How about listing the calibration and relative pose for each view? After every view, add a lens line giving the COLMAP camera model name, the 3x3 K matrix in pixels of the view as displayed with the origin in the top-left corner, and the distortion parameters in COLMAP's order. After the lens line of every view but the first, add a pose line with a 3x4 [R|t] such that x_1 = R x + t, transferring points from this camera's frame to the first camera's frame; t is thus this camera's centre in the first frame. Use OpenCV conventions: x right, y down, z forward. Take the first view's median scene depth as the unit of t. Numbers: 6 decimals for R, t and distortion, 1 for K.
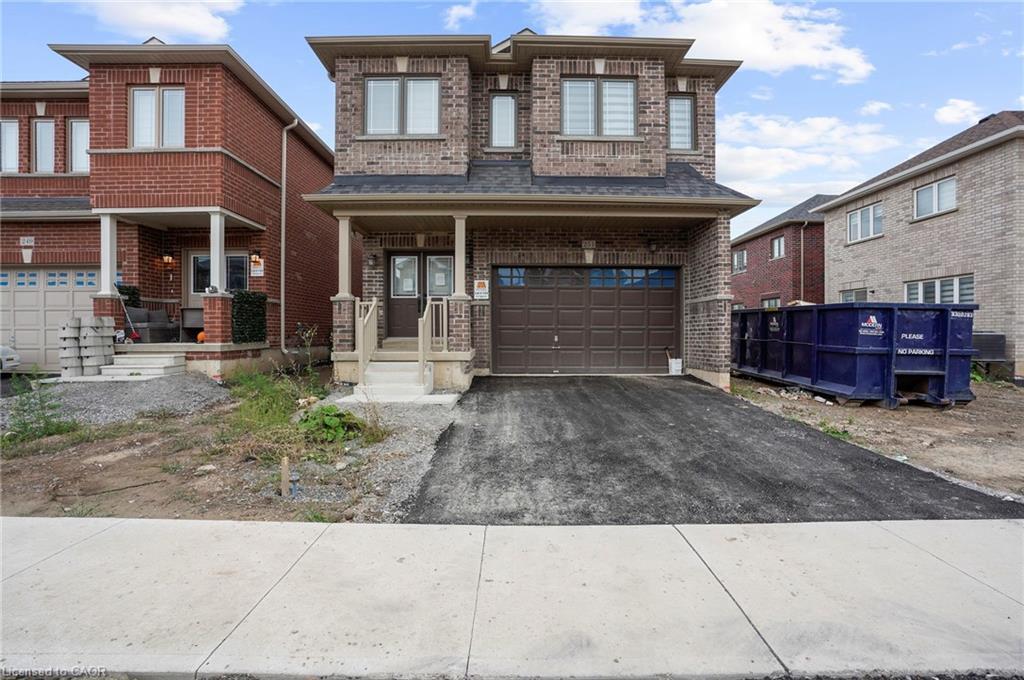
lens RADIAL K [[482.7, 0, 512.0], [0, 482.7, 340.0], [0, 0, 1]] dist [-0.069941, 0.030652]
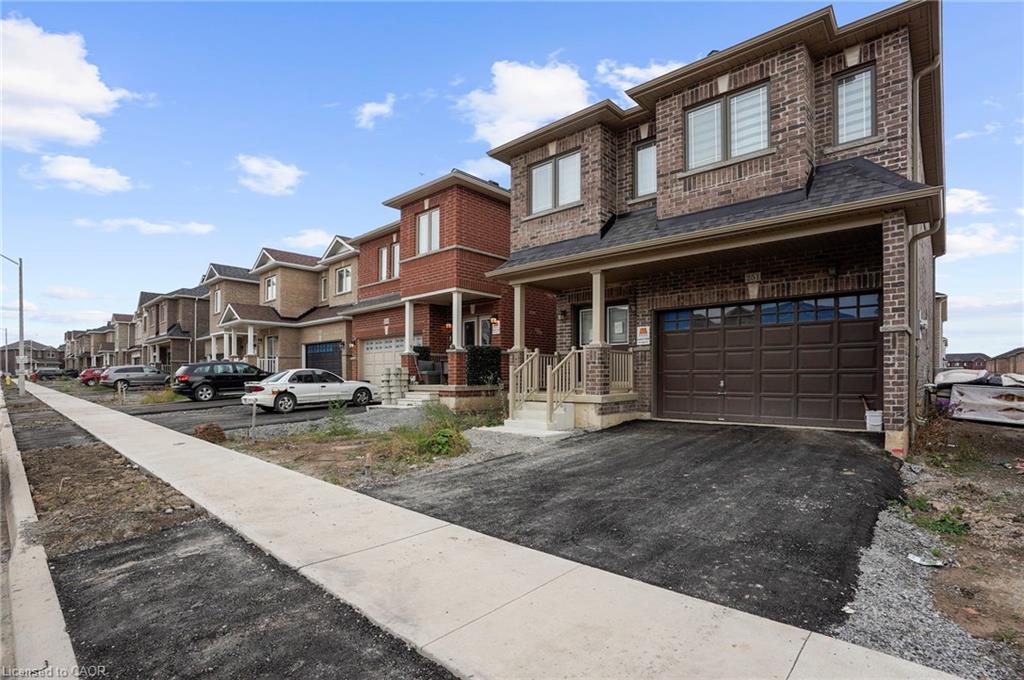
lens RADIAL K [[504.3, 0, 509.7], [0, 504.3, 380.6], [0, 0, 1]] dist [-0.039003, 0.002008]
pose [[0.719851, 0.003503, -0.694120, 0.546378], [-0.008241, 0.999960, -0.003499, -0.002696], [0.694080, 0.008239, 0.719851, 0.036879]]
